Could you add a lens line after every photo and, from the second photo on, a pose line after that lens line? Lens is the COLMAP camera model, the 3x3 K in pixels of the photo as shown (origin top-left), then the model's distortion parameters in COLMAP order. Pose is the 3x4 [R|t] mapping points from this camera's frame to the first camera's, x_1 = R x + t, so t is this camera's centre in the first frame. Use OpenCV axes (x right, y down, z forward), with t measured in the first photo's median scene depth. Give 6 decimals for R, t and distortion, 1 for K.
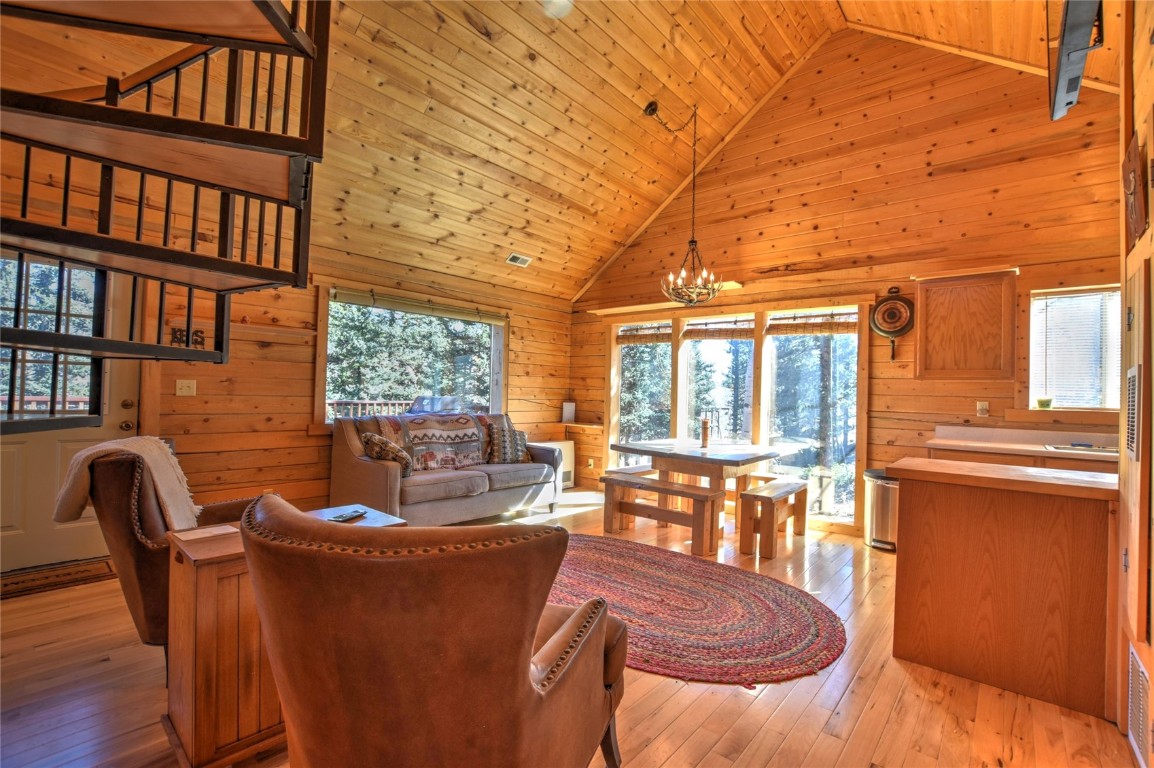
lens RADIAL K [[510.2, 0, 580.6], [0, 510.2, 385.9], [0, 0, 1]] dist [-0.033245, 0.006128]
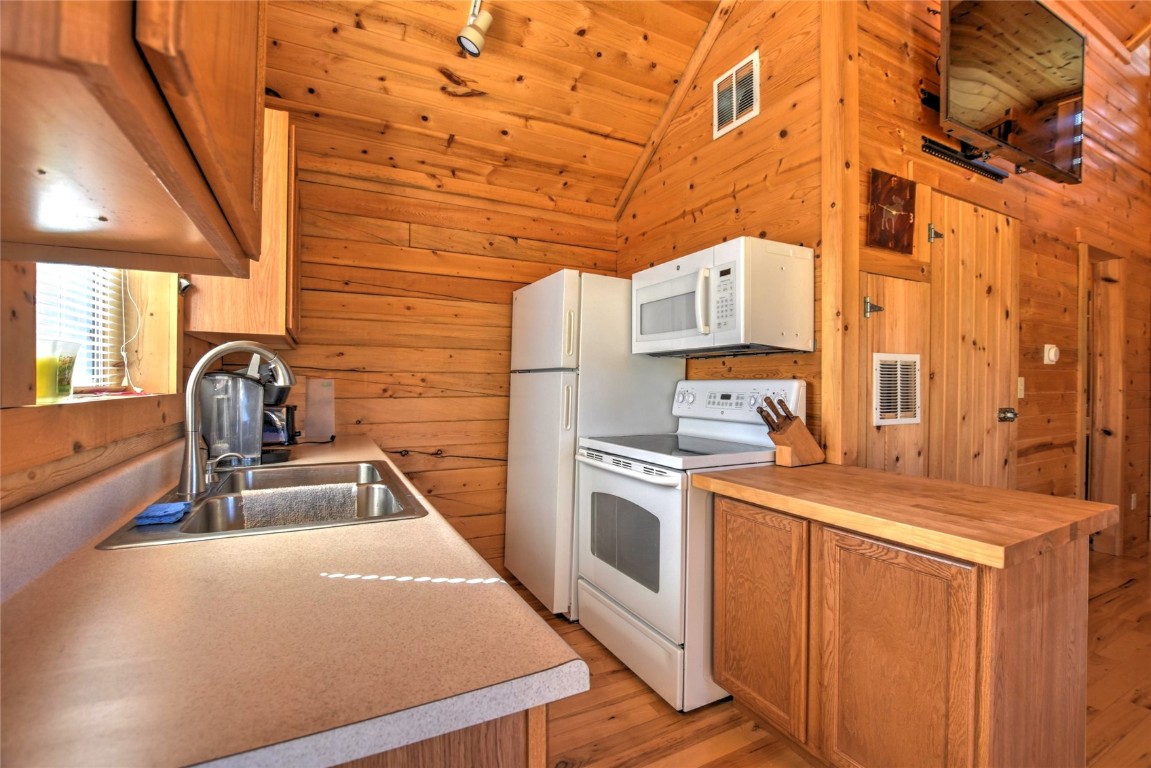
lens RADIAL K [[508.8, 0, 579.1], [0, 508.8, 385.9], [0, 0, 1]] dist [-0.033245, 0.006128]
pose [[-0.929795, -0.031097, 0.366761, 0.498651], [-0.032259, 0.999475, 0.002961, 0.024782], [-0.366661, -0.009078, -0.930310, 0.891640]]
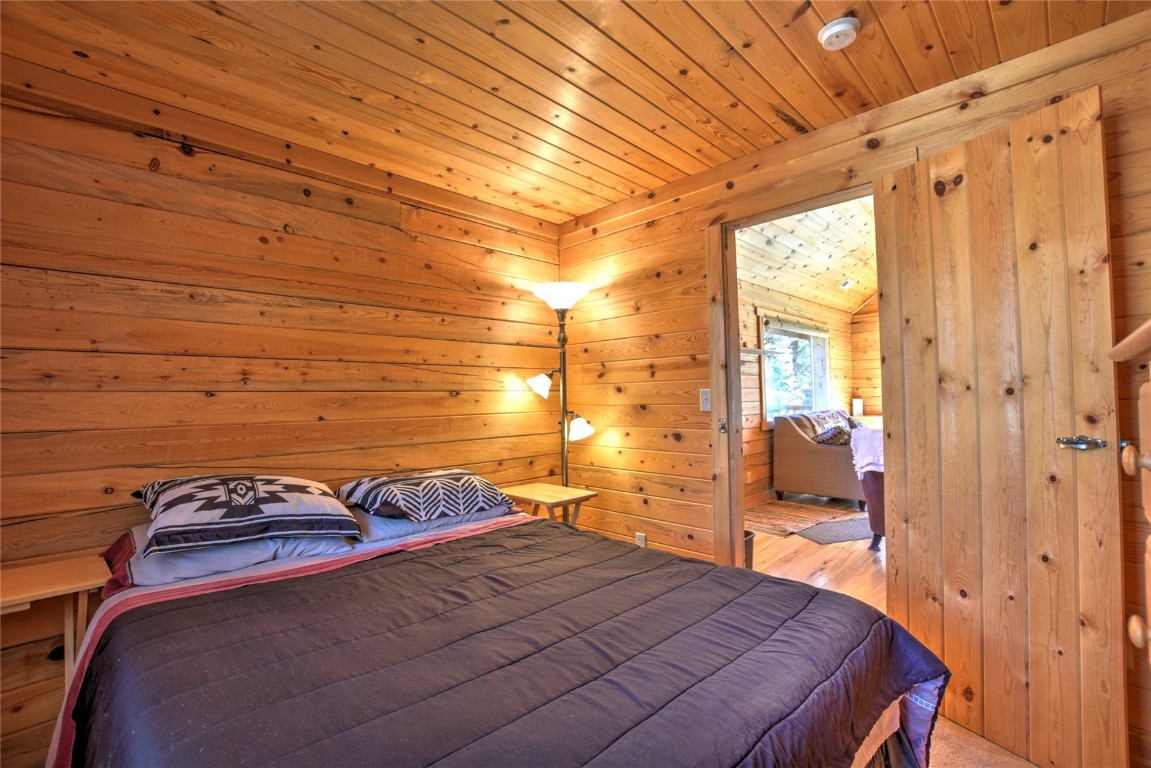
lens RADIAL K [[508.8, 0, 579.1], [0, 508.8, 385.9], [0, 0, 1]] dist [-0.033245, 0.006128]
pose [[0.996388, -0.048135, -0.069953, -0.836909], [0.047609, 0.998824, -0.009167, -0.026241], [0.070312, 0.005804, 0.997508, -0.311369]]
